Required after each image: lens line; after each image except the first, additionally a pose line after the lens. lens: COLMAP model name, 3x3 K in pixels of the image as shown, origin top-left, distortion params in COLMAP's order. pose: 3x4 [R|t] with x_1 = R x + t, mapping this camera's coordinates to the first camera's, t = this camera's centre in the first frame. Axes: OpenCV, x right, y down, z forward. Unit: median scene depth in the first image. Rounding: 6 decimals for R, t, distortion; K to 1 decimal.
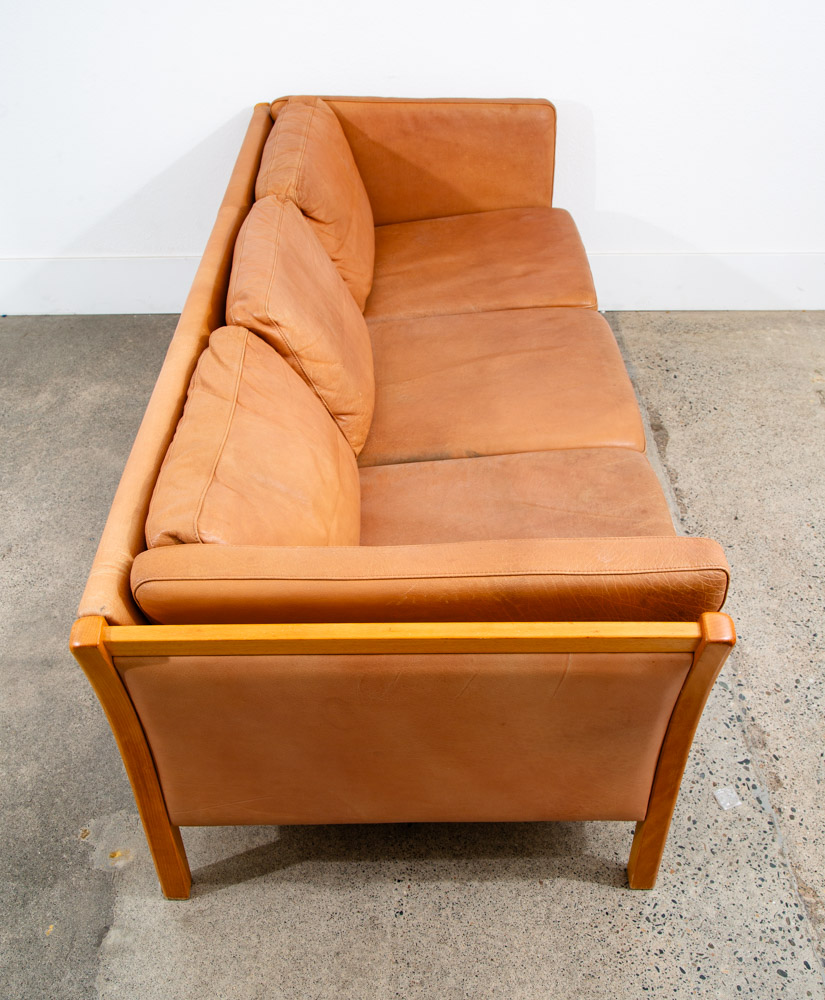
lens RADIAL K [[1018.8, 0, 415.4], [0, 1018.8, 476.2], [0, 0, 1]] dist [-0.027039, 0.000000]
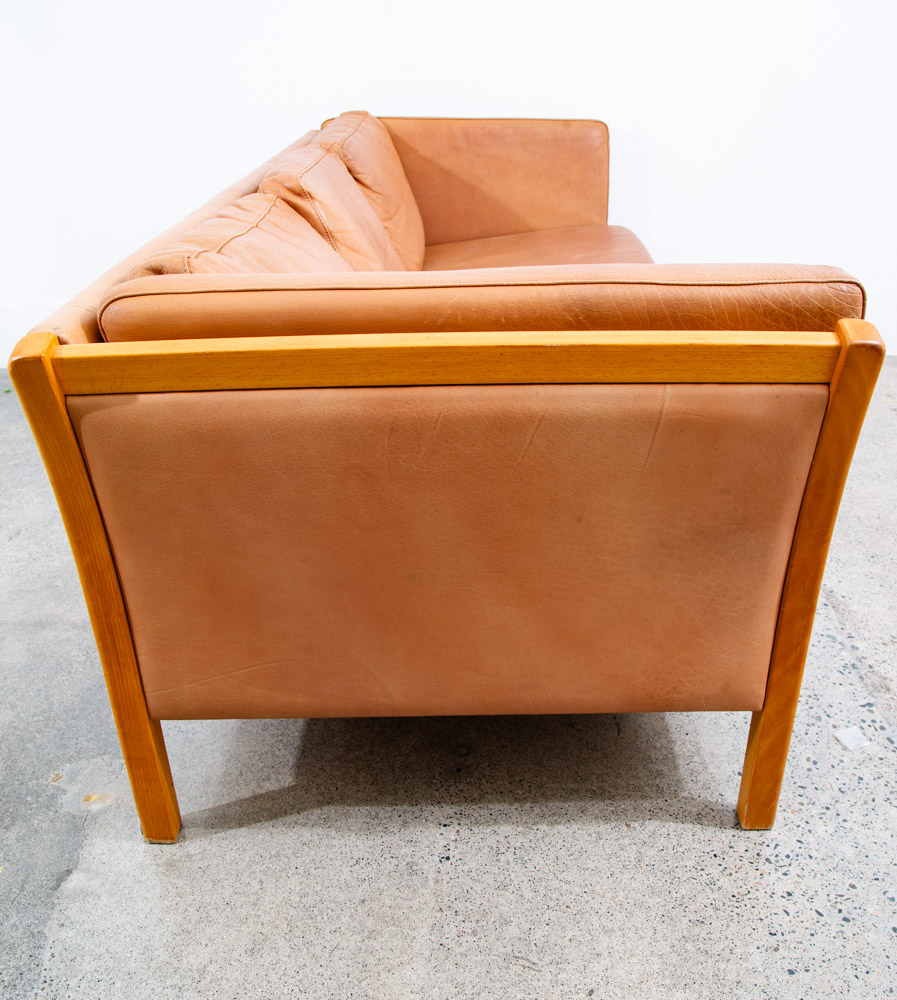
lens RADIAL K [[975.8, 0, 464.6], [0, 975.8, 525.7], [0, 0, 1]] dist [-0.092970, 0.000000]
pose [[0.999962, -0.004250, -0.007631, 0.005357], [0.002910, 0.985812, -0.167827, 0.294902], [0.008236, 0.167798, 0.985787, 0.229356]]
